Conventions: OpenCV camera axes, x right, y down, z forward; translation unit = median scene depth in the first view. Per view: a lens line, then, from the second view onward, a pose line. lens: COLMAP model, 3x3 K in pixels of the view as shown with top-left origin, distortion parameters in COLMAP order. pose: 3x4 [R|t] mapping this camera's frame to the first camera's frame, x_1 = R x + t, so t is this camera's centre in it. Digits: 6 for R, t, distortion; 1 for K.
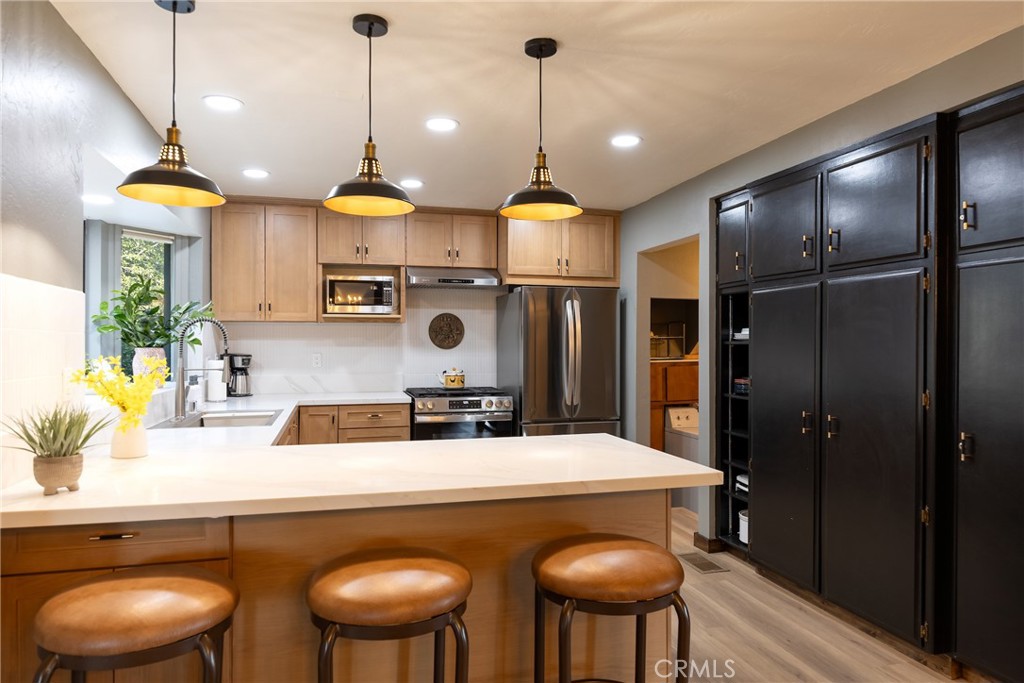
lens RADIAL K [[672.4, 0, 512.5], [0, 672.4, 337.2], [0, 0, 1]] dist [0.000038, 0.004250]
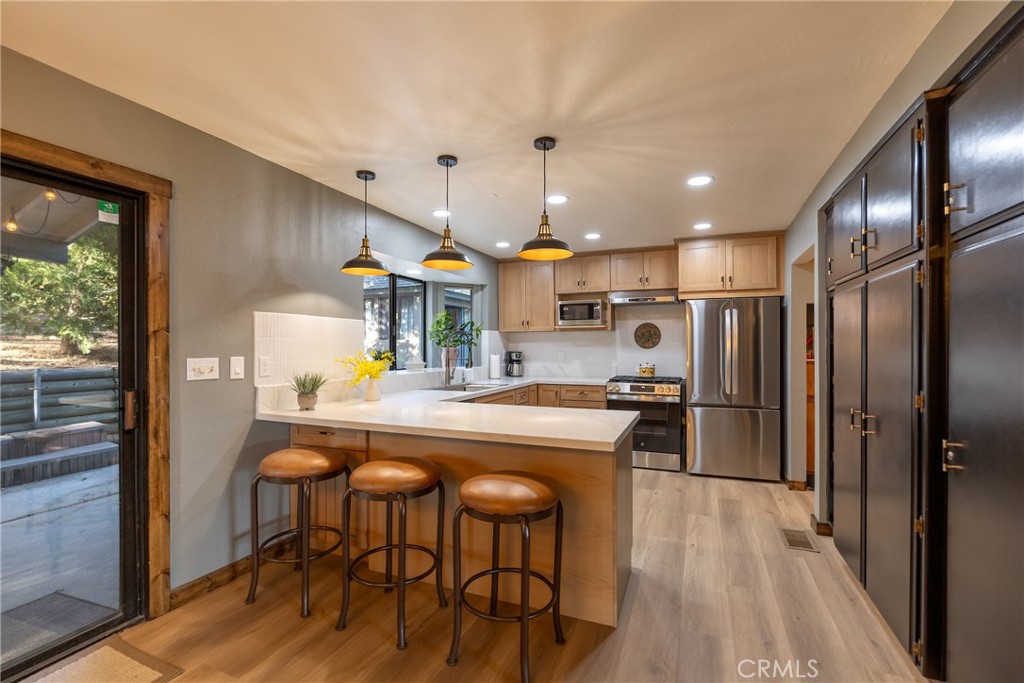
lens RADIAL K [[481.5, 0, 534.8], [0, 481.5, 345.1], [0, 0, 1]] dist [-0.002672, -0.000711]
pose [[0.773615, -0.003513, -0.633646, 0.399684], [0.008109, 0.999958, 0.004357, 0.004149], [0.633604, -0.008509, 0.773611, 0.095473]]
